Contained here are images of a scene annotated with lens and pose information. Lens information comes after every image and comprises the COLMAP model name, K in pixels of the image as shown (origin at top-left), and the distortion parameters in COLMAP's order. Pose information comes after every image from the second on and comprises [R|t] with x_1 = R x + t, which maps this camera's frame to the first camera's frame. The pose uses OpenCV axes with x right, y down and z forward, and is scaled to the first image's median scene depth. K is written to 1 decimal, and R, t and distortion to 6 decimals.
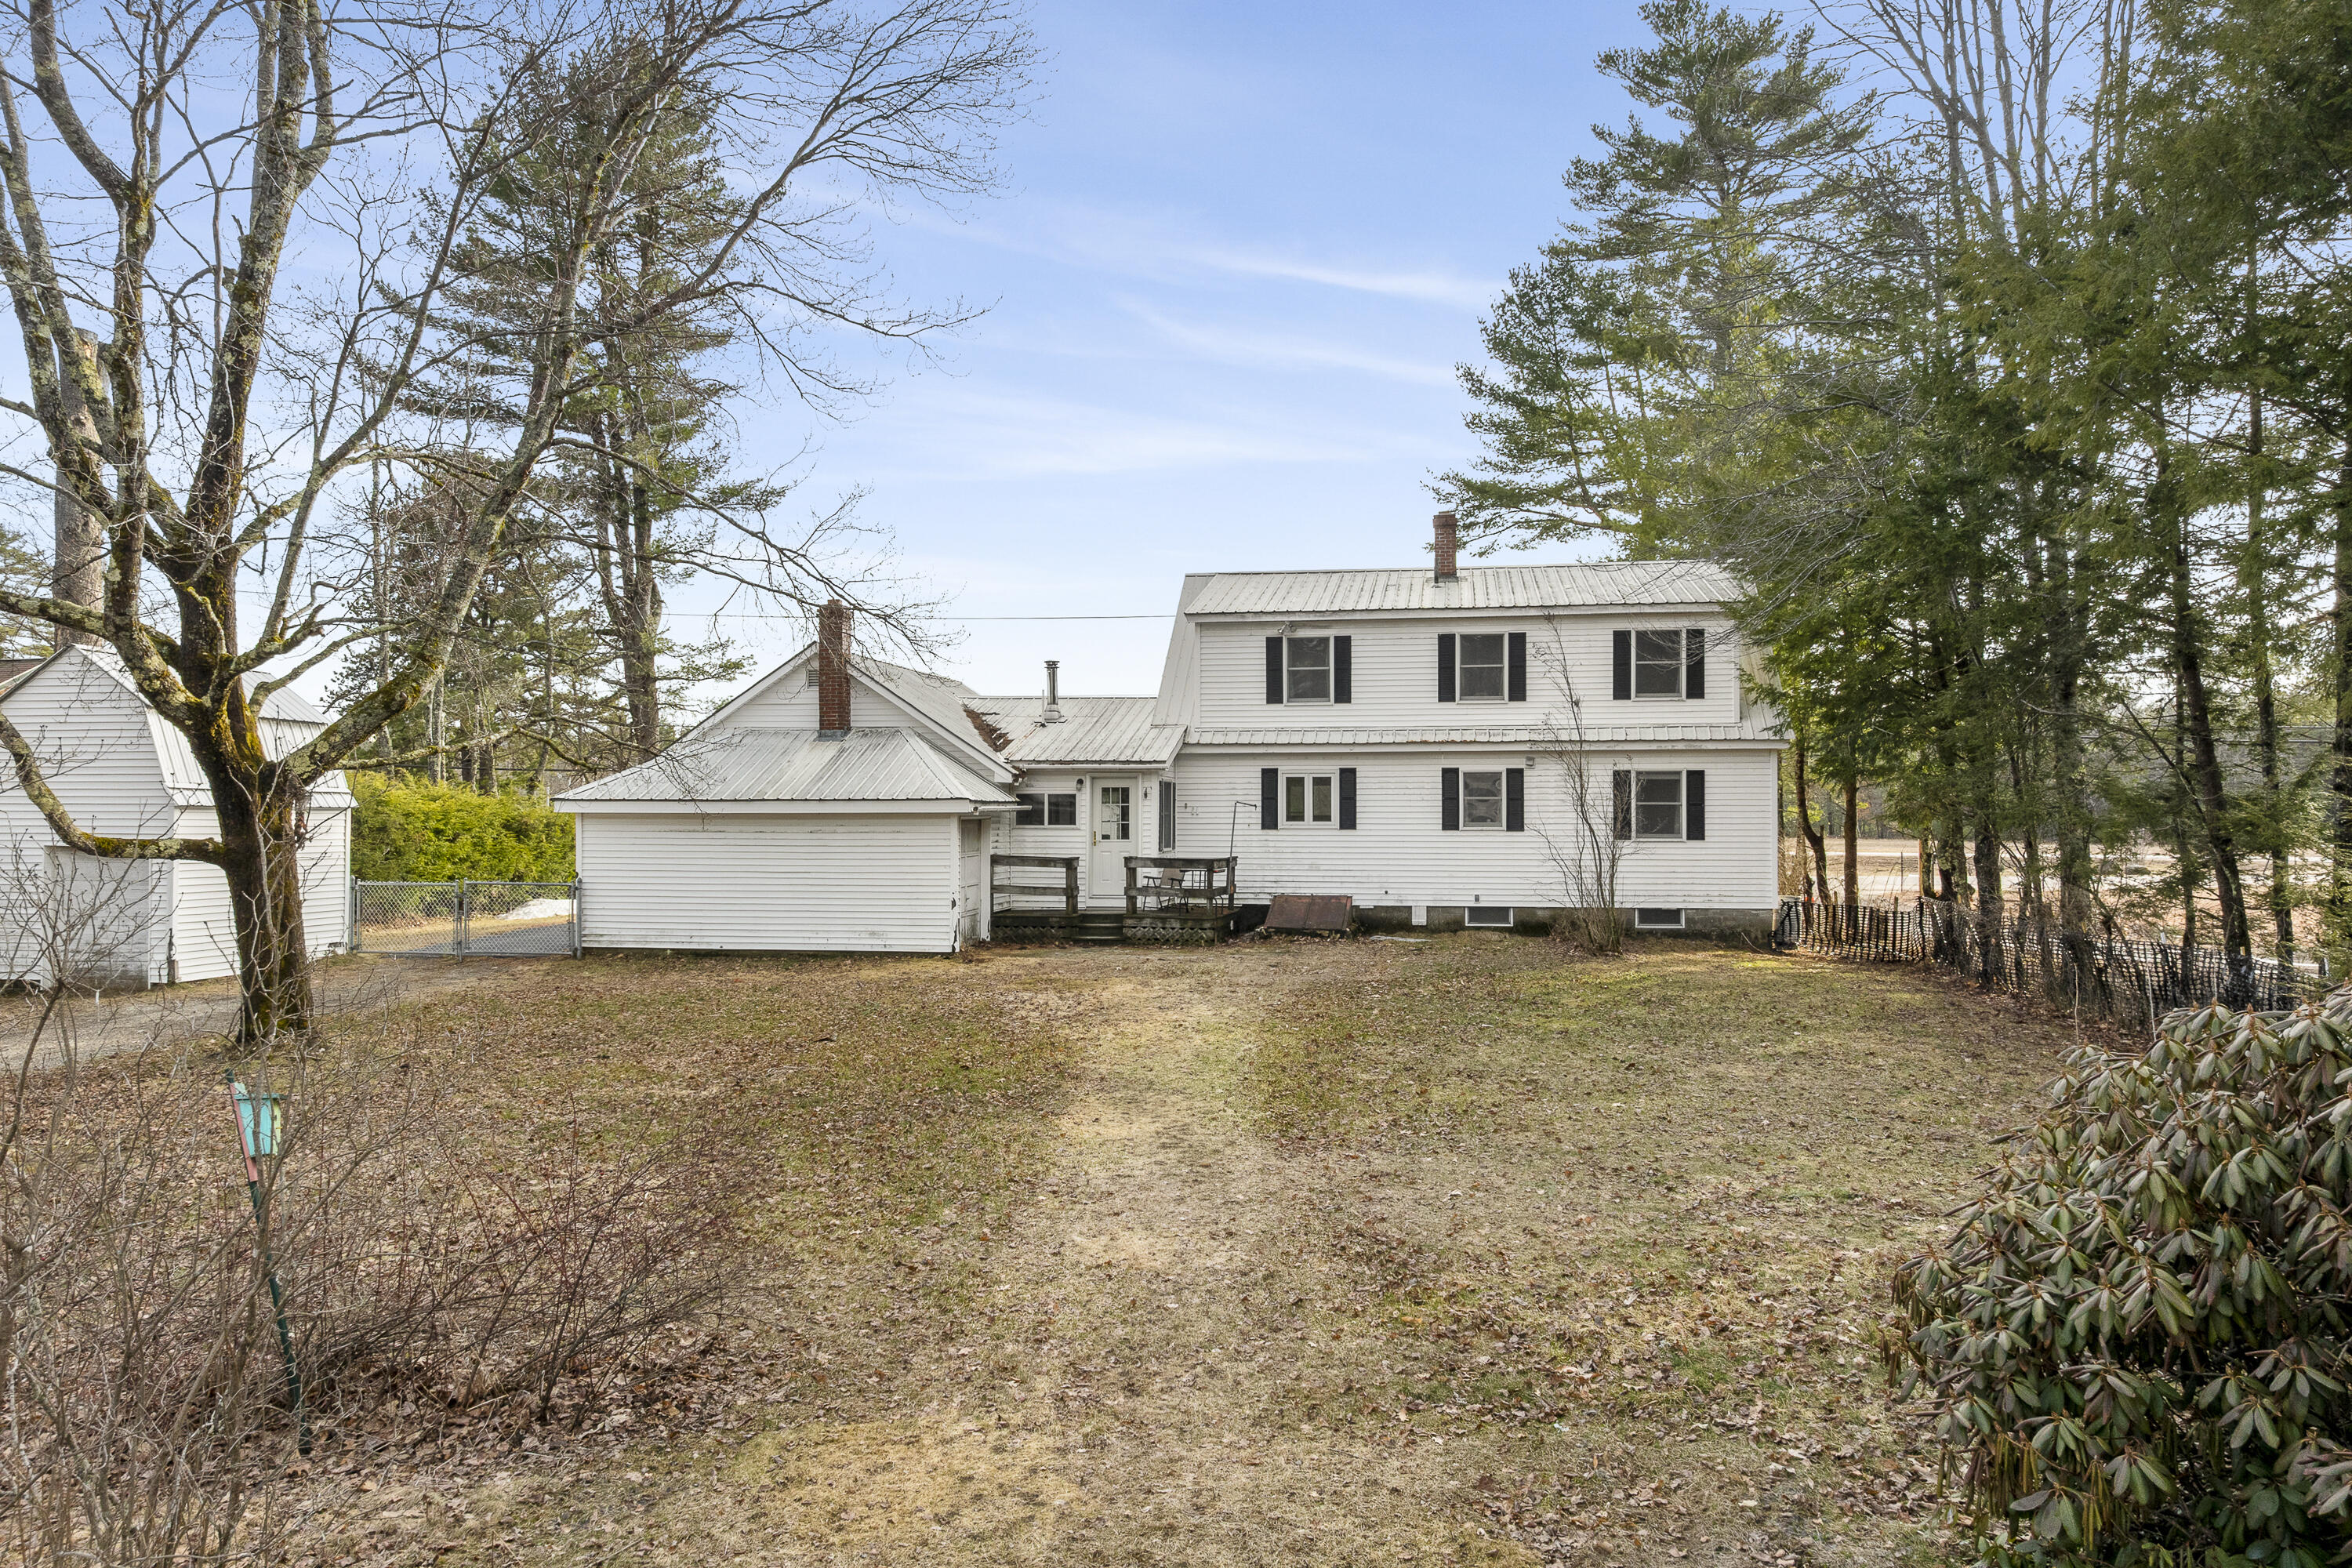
lens RADIAL K [[1612.3, 0, 1176.0], [0, 1612.3, 784.0], [0, 0, 1]] dist [-0.012088, -0.002984]
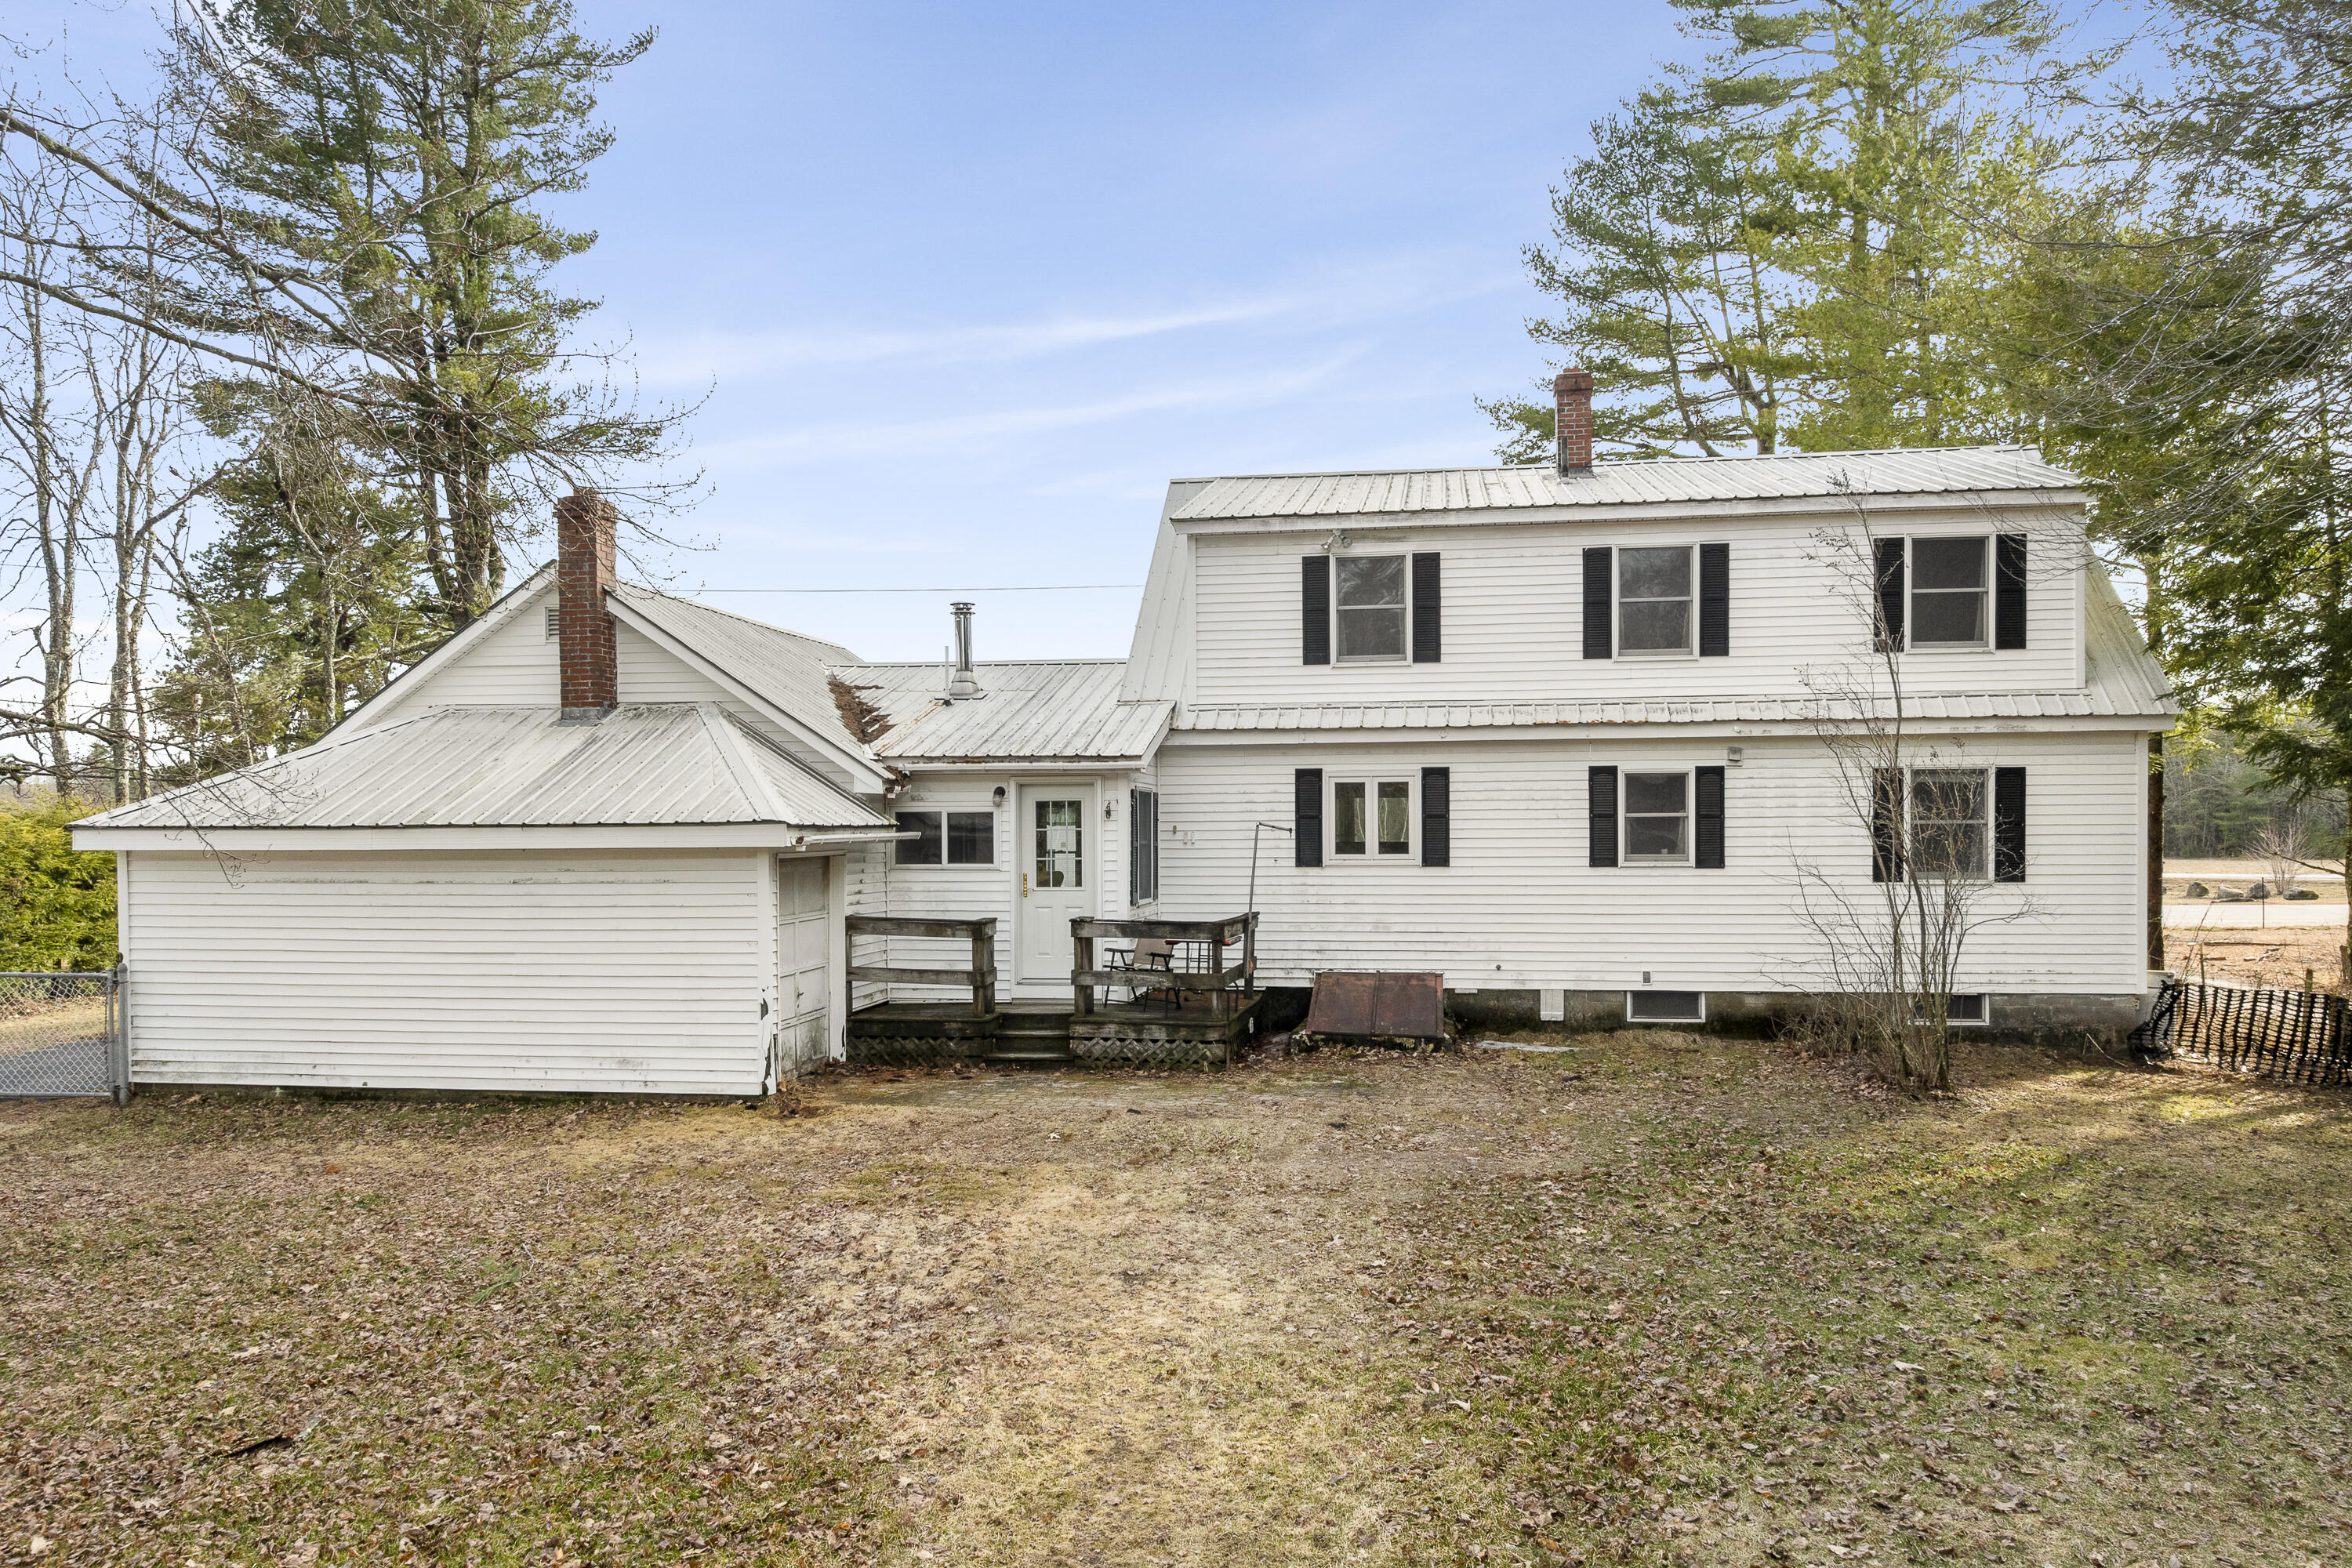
lens RADIAL K [[1631.4, 0, 1176.5], [0, 1631.4, 855.7], [0, 0, 1]] dist [-0.006794, -0.000432]
pose [[0.999919, -0.006359, 0.011041, -0.000045], [0.005980, 0.999402, 0.034049, 0.002082], [-0.011251, -0.033980, 0.999359, 0.379391]]
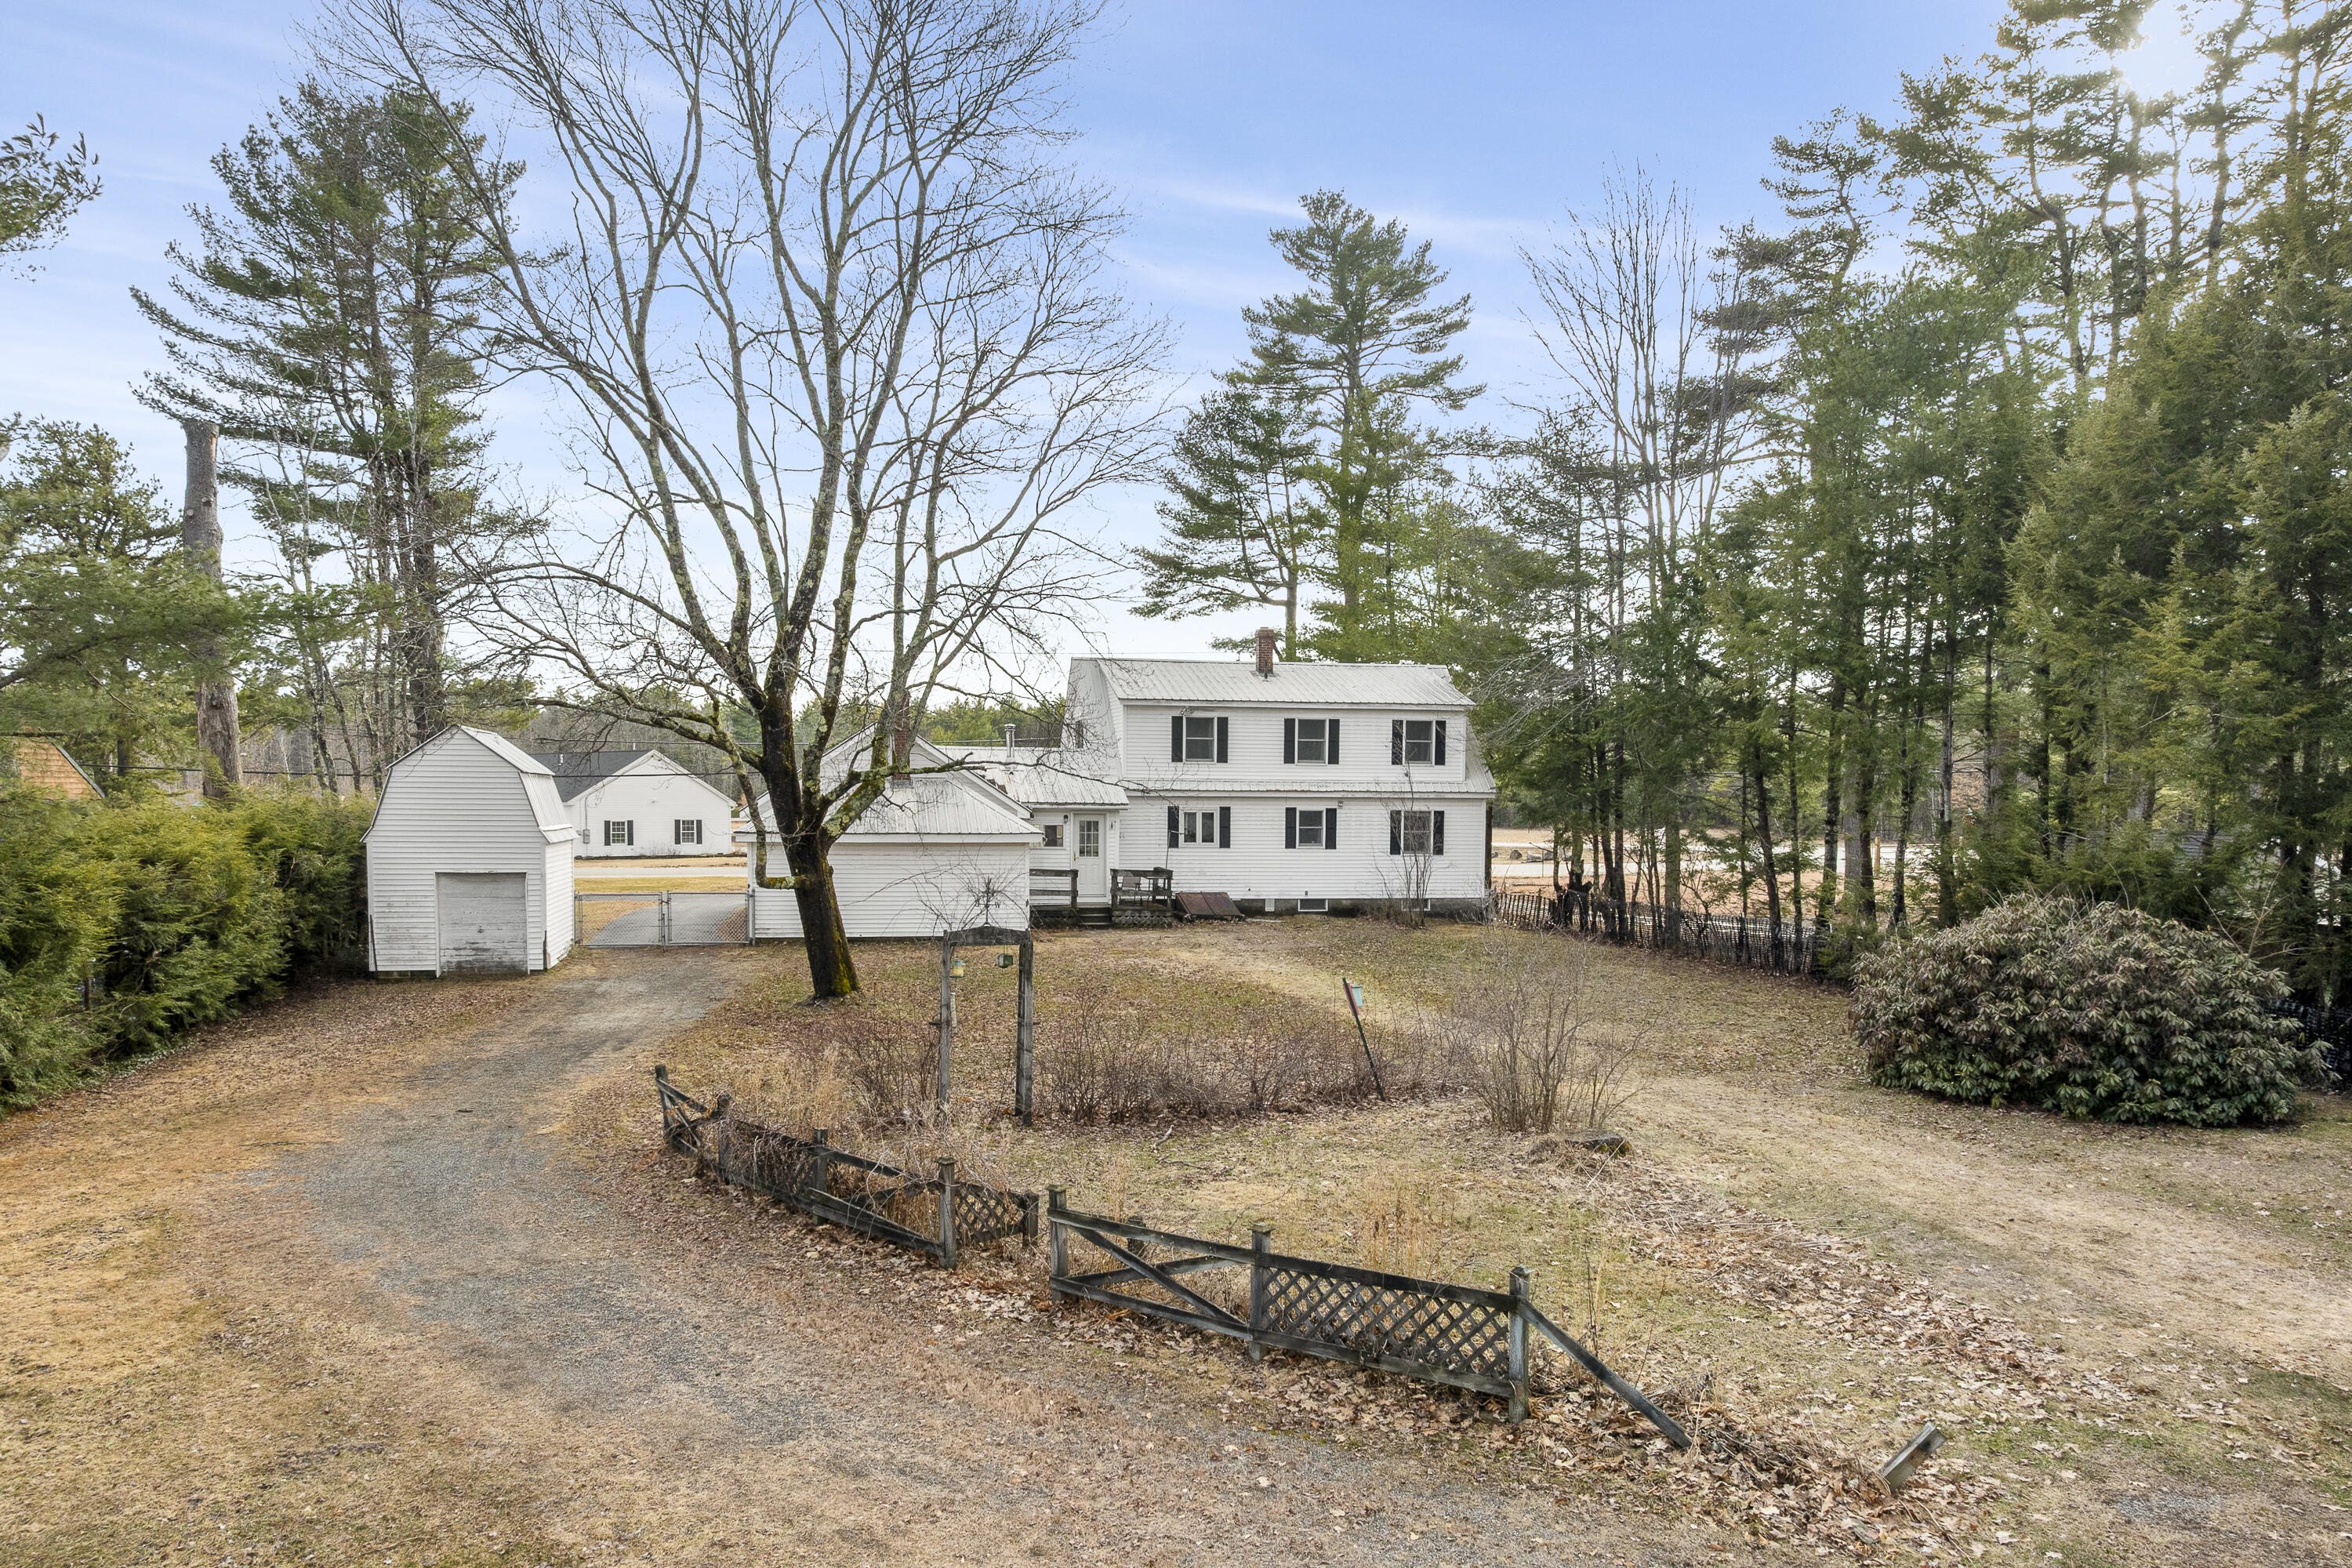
lens RADIAL K [[1683.2, 0, 1171.3], [0, 1683.2, 863.2], [0, 0, 1]] dist [0.001489, -0.001698]
pose [[0.935498, -0.007337, 0.353256, -0.495959], [-0.015283, 0.998008, 0.061201, -0.052923], [-0.353001, -0.062652, 0.933523, -0.441562]]
